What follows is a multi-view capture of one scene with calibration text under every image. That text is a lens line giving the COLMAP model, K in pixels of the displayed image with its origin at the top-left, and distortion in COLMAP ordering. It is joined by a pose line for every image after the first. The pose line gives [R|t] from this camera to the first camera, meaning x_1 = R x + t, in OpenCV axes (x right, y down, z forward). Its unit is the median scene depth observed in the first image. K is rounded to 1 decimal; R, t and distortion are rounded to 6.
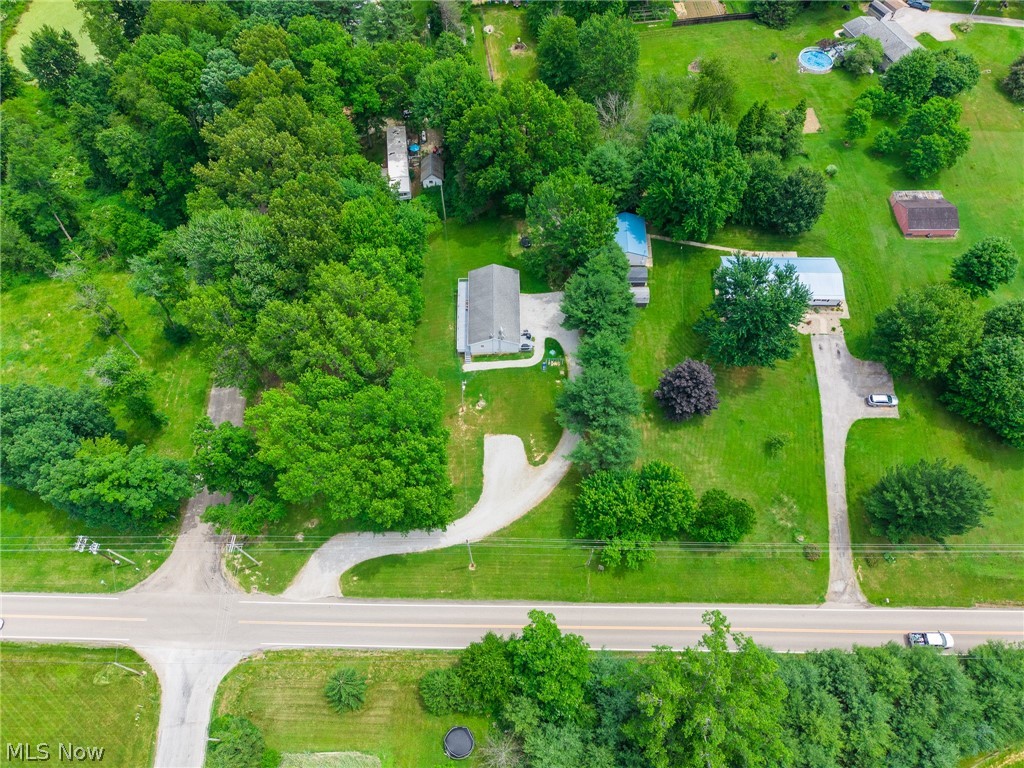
lens RADIAL K [[667.4, 0, 511.3], [0, 667.4, 413.1], [0, 0, 1]] dist [0.103379, -0.097378]
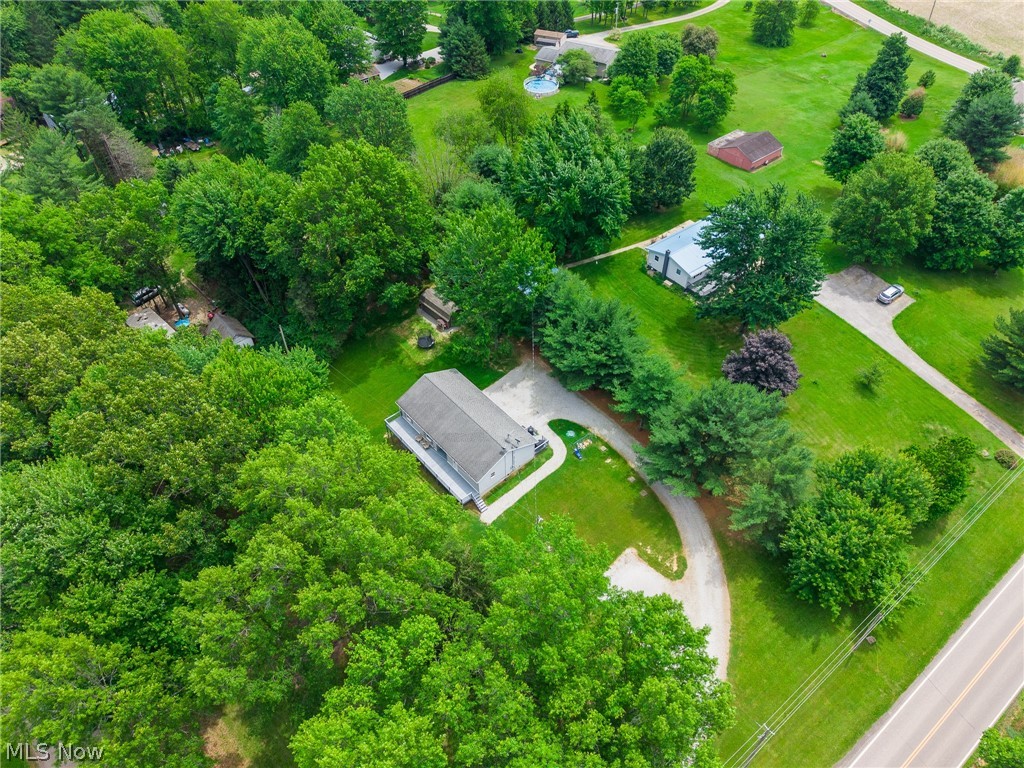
lens RADIAL K [[667.4, 0, 511.3], [0, 667.4, 413.1], [0, 0, 1]] dist [0.103379, -0.097378]
pose [[0.769266, -0.467422, 0.435598, -0.285198], [0.560571, 0.820887, -0.109108, -0.067574], [-0.306578, 0.328117, 0.893504, 0.385359]]
